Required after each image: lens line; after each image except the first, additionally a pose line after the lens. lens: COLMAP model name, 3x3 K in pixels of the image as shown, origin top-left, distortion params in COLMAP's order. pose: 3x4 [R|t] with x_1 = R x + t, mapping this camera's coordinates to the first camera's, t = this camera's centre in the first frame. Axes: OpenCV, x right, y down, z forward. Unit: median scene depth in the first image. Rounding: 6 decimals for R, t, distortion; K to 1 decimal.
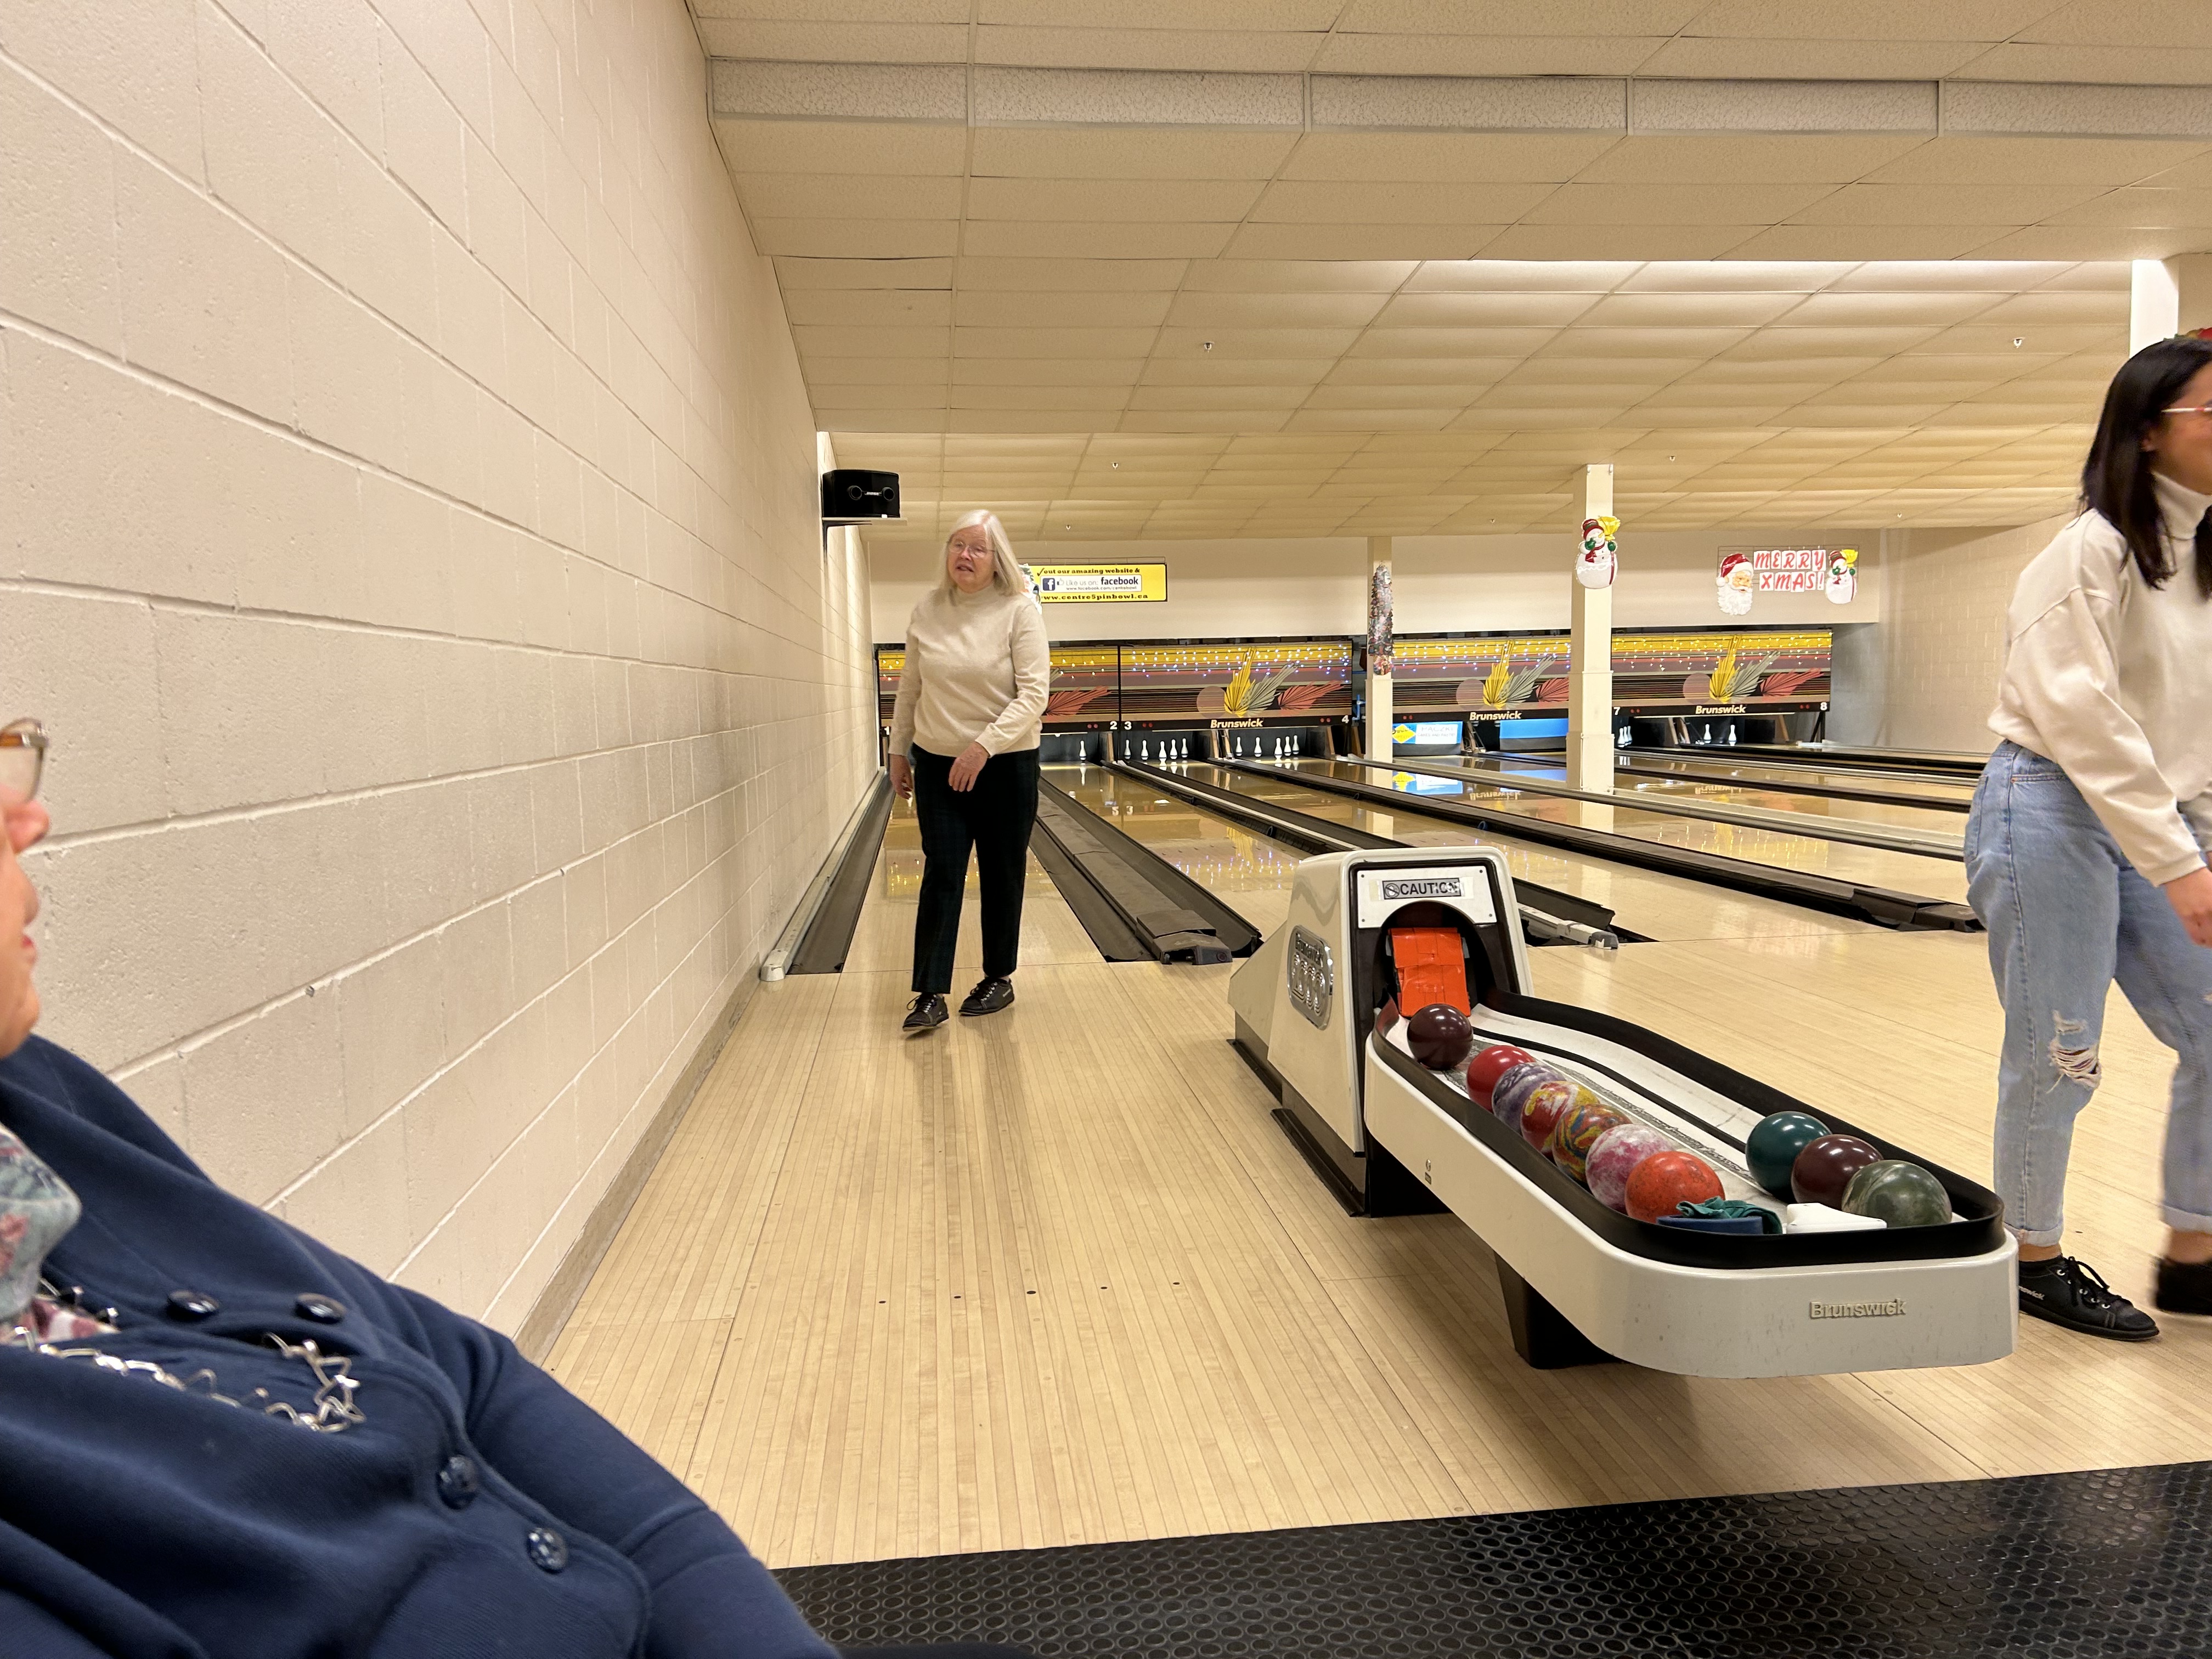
lens RADIAL K [[1660.4, 0, 1106.9], [0, 1660.4, 841.5], [0, 0, 1]] dist [0.057963, -0.065111]
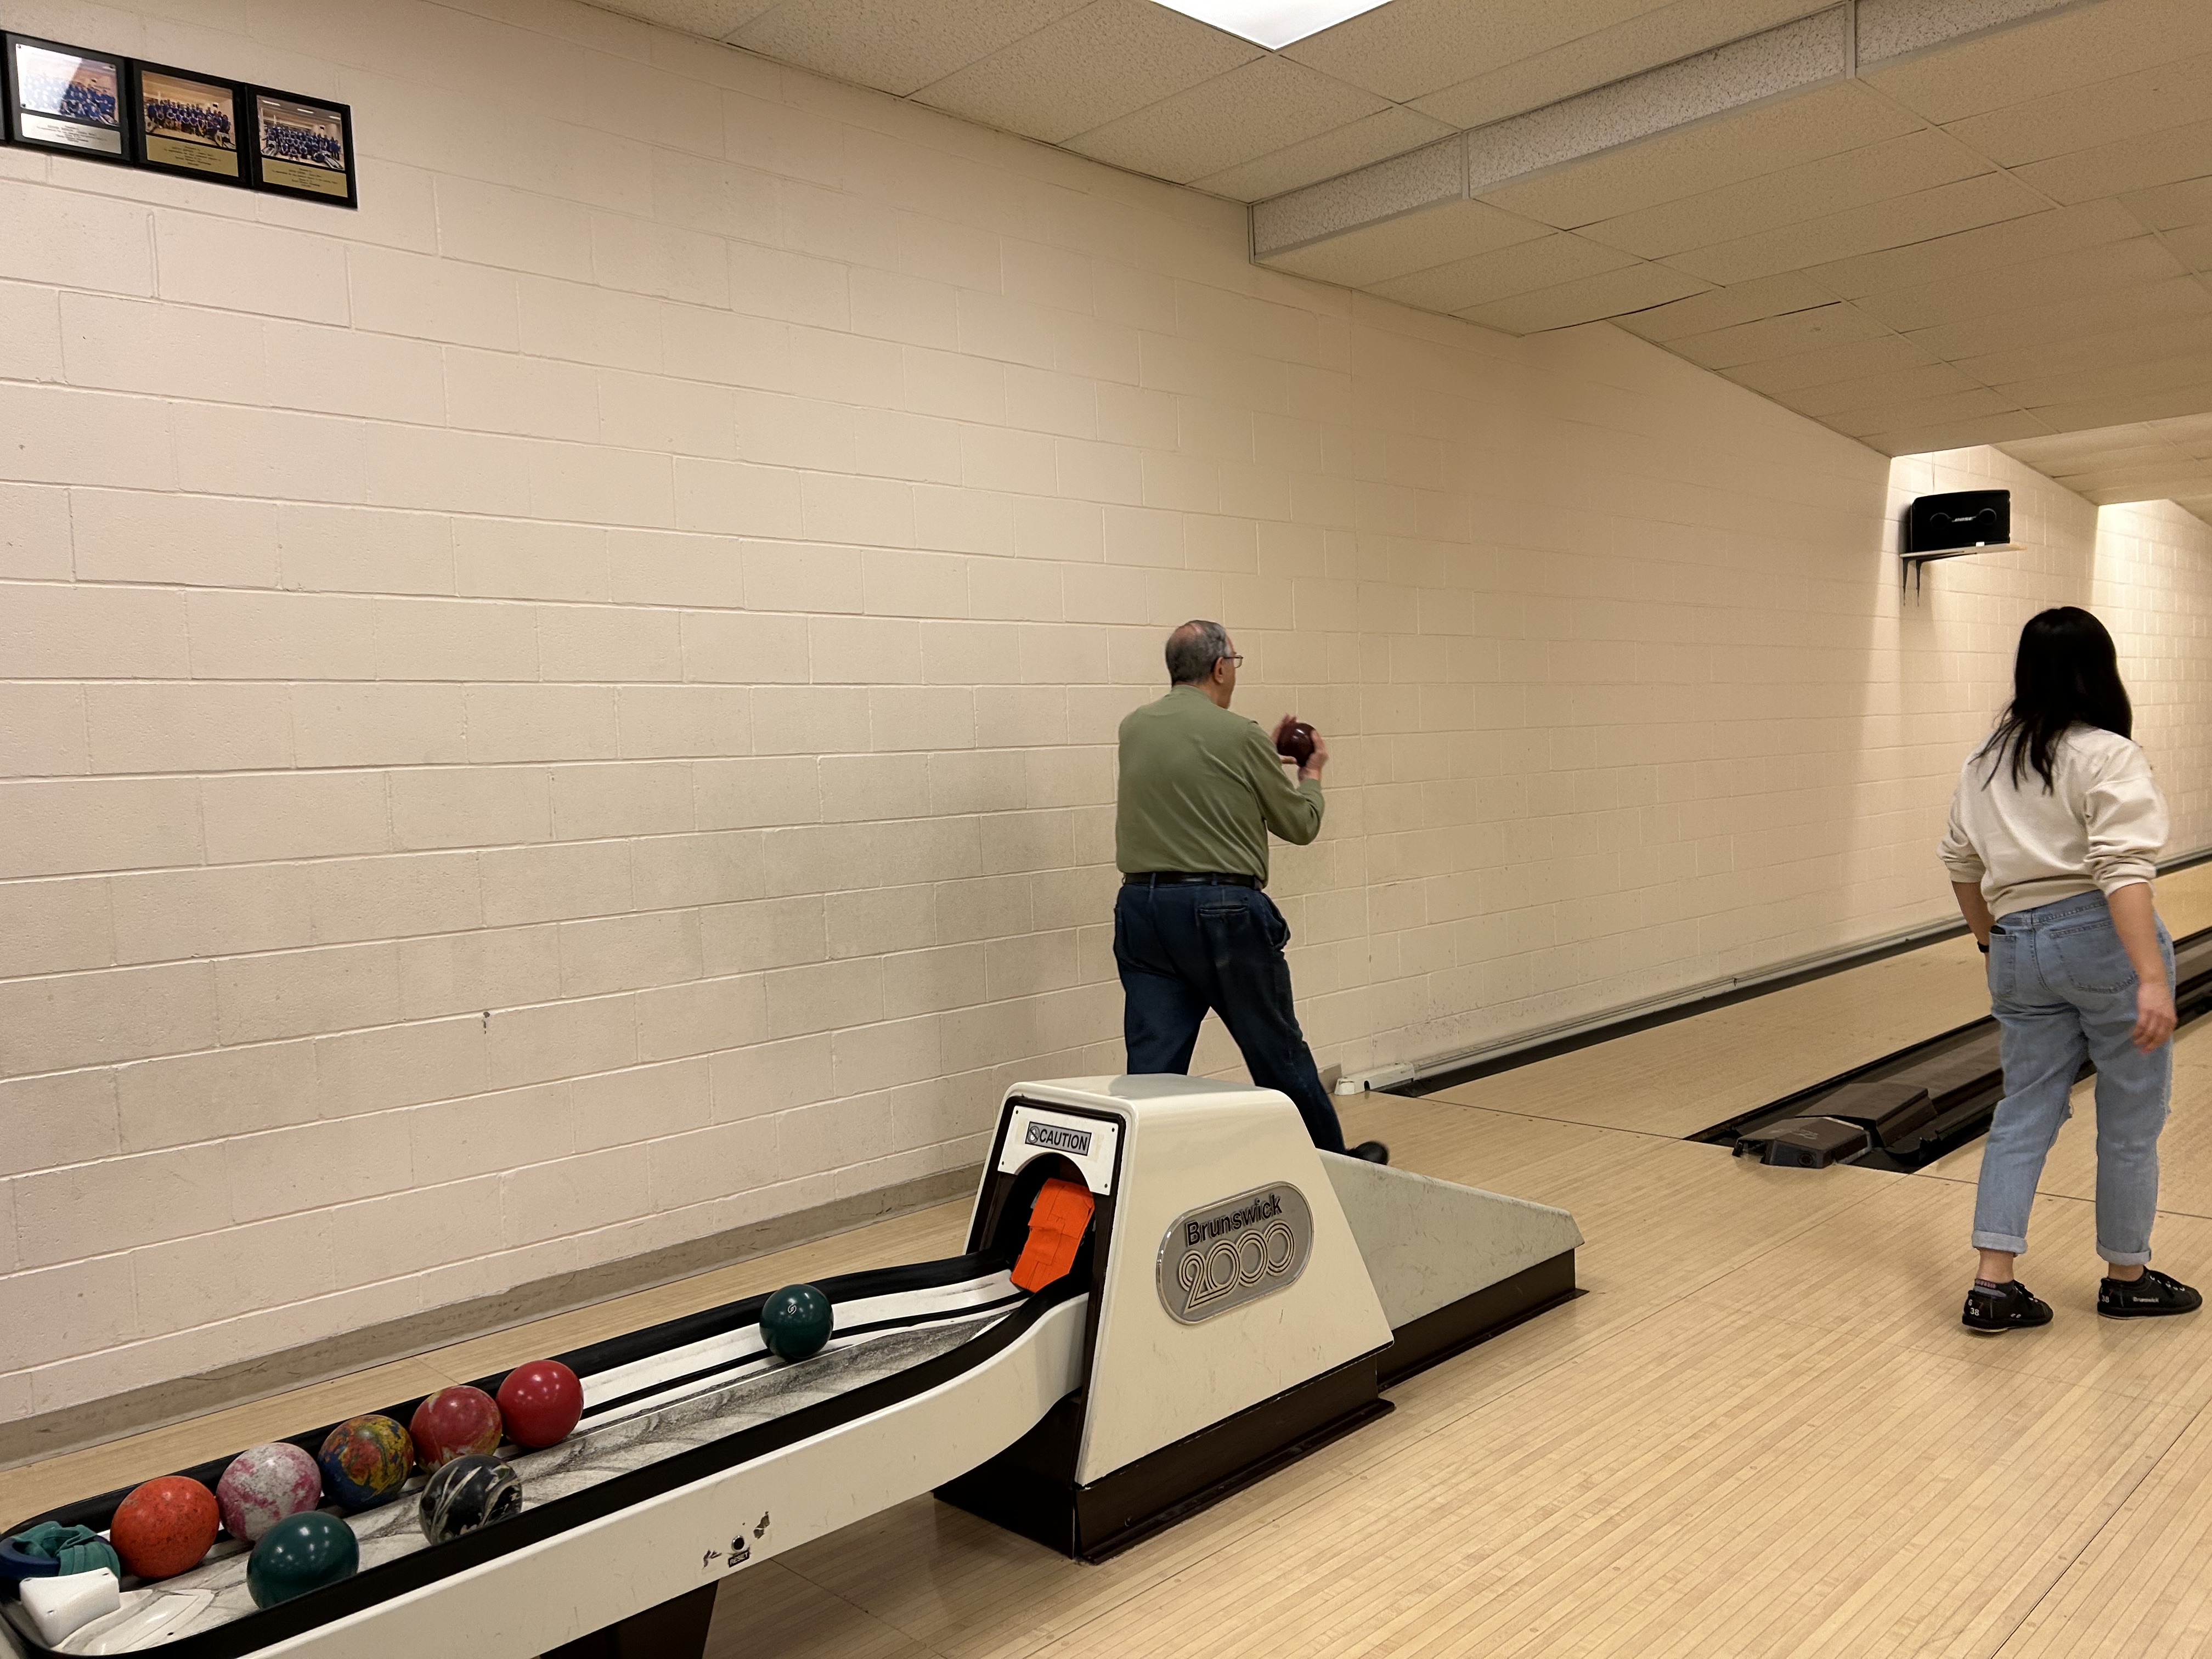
lens RADIAL K [[1660.4, 0, 1121.6], [0, 1660.4, 841.6], [0, 0, 1]] dist [0.057963, -0.065111]
pose [[0.618734, 0.041582, -0.784500, 0.253431], [-0.044480, 0.998851, 0.017862, -0.040938], [0.784341, 0.023843, 0.619872, 0.141754]]
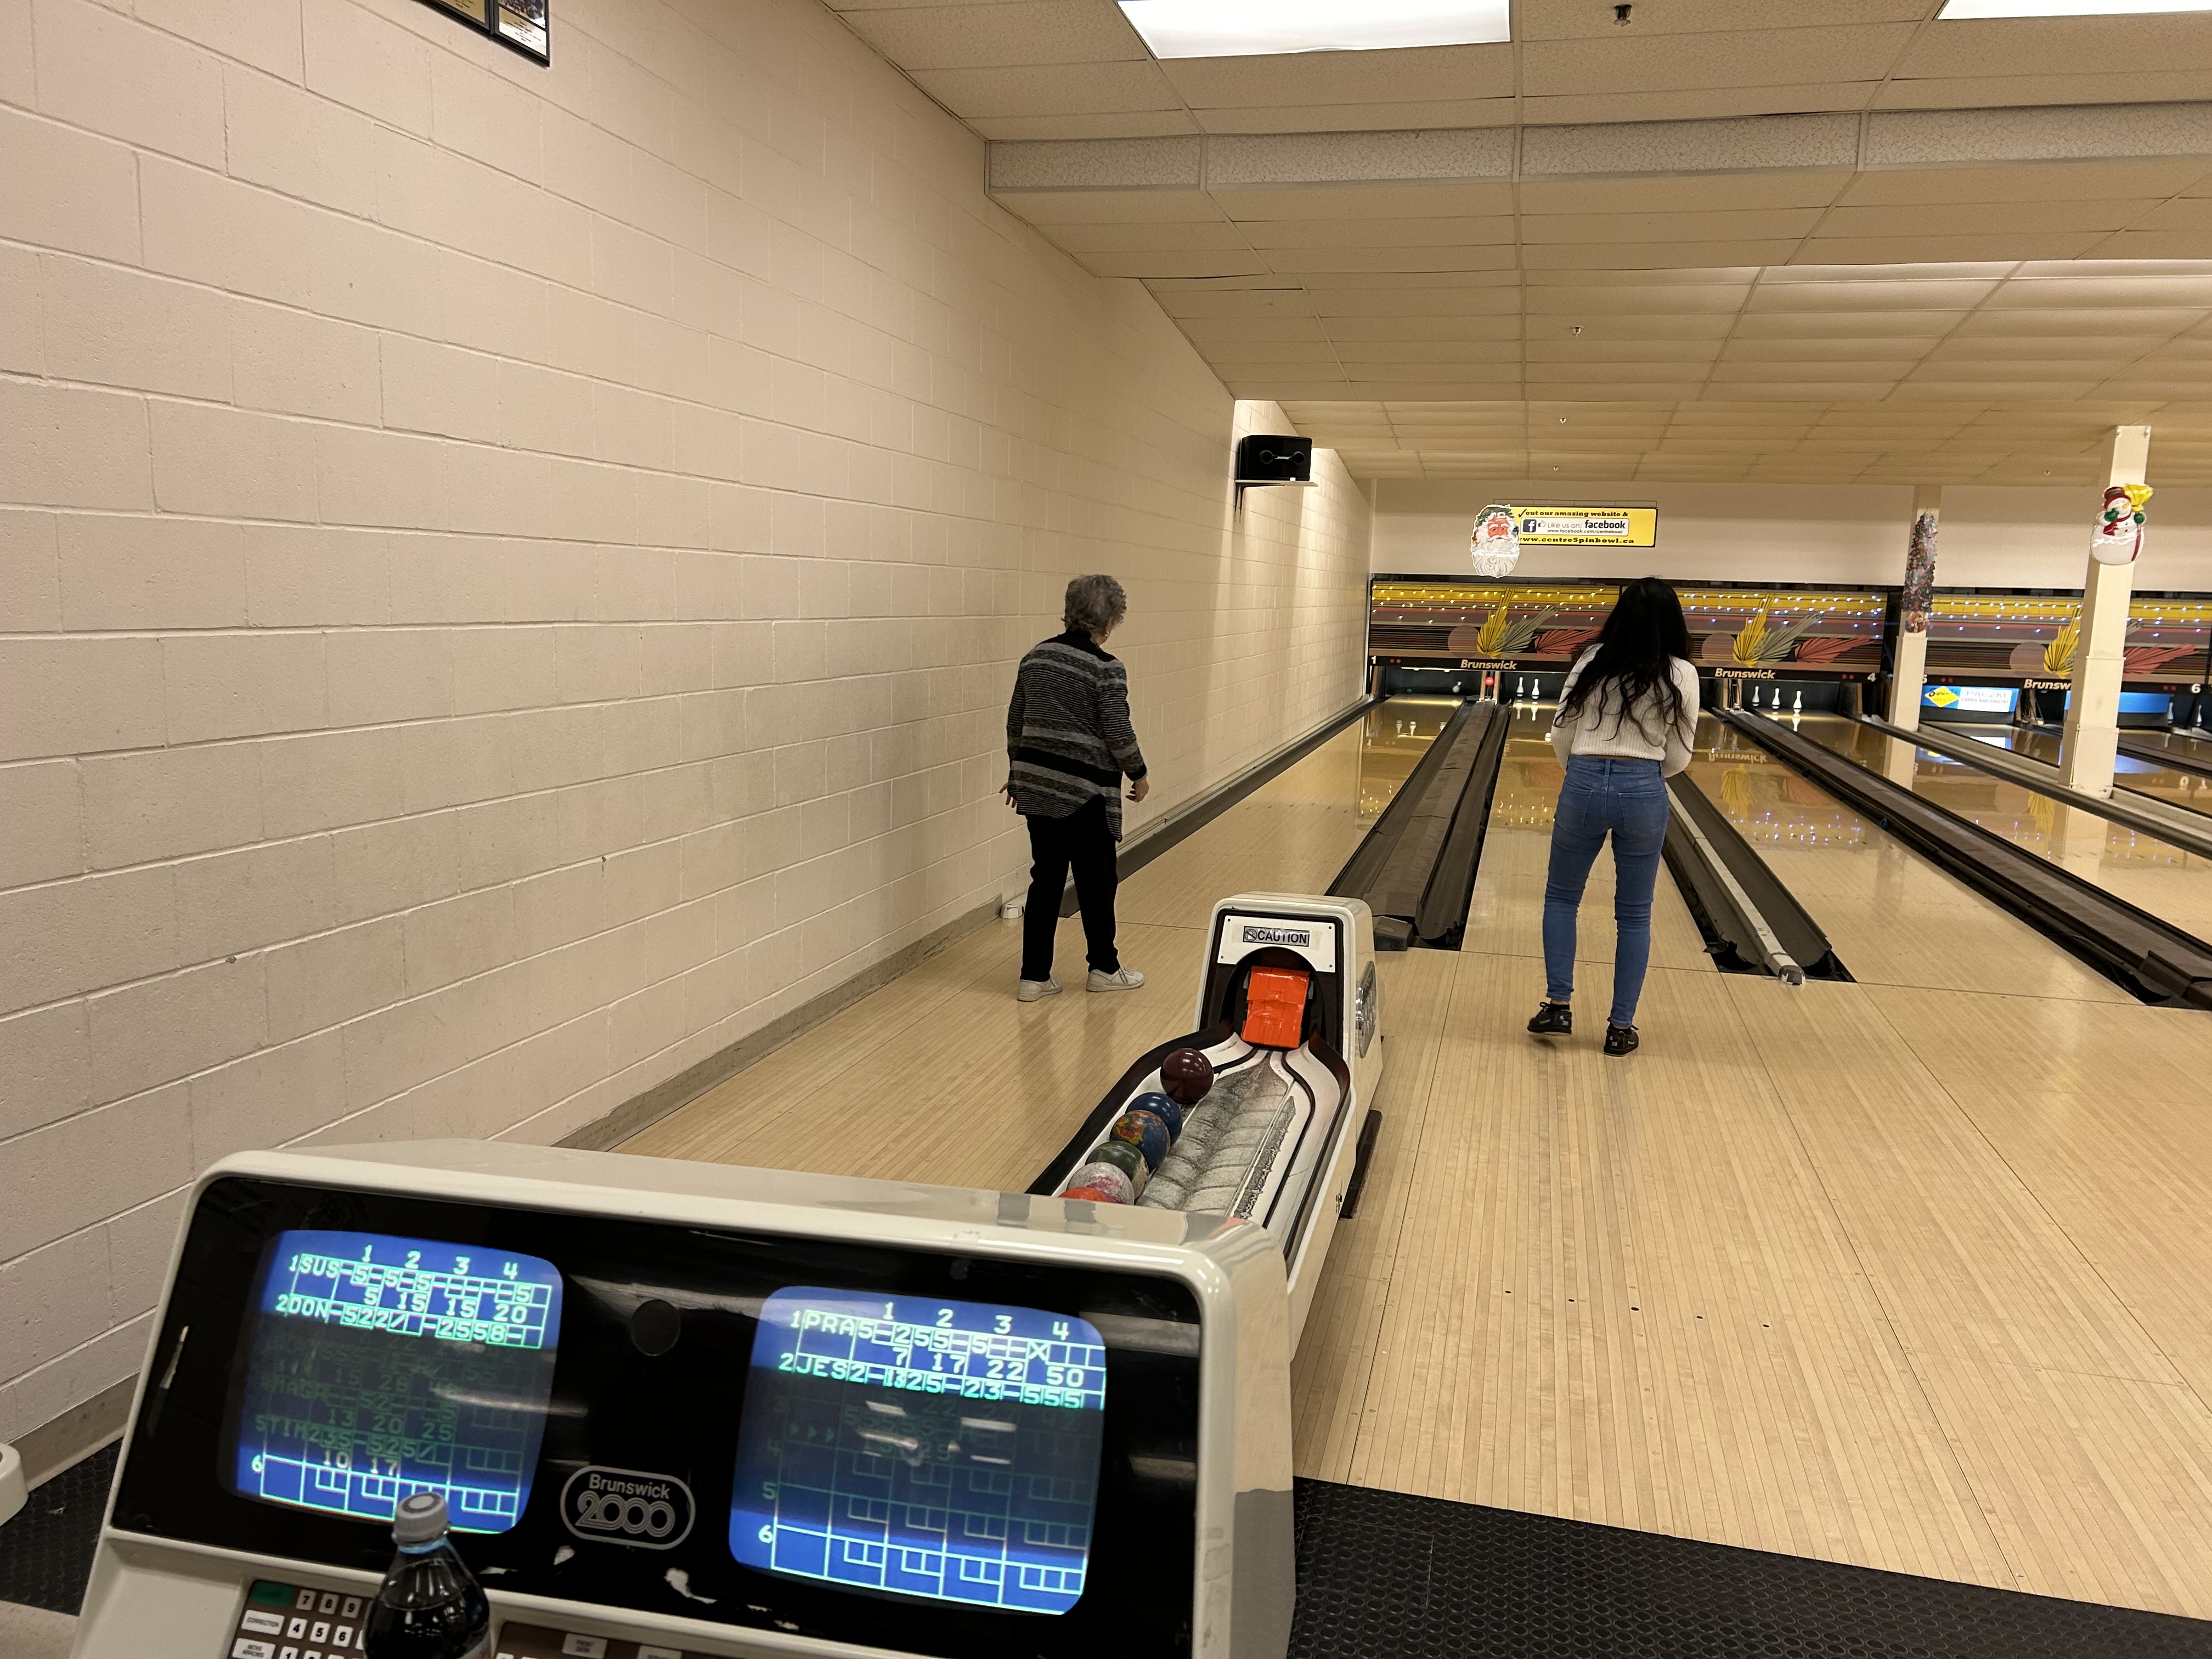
lens RADIAL K [[1660.4, 0, 1121.1], [0, 1660.4, 828.0], [0, 0, 1]] dist [0.057963, -0.065111]
pose [[0.936403, 0.100329, -0.336279, 0.137674], [-0.082252, 0.994315, 0.067614, -0.034570], [0.341151, -0.035654, 0.939332, -0.042832]]
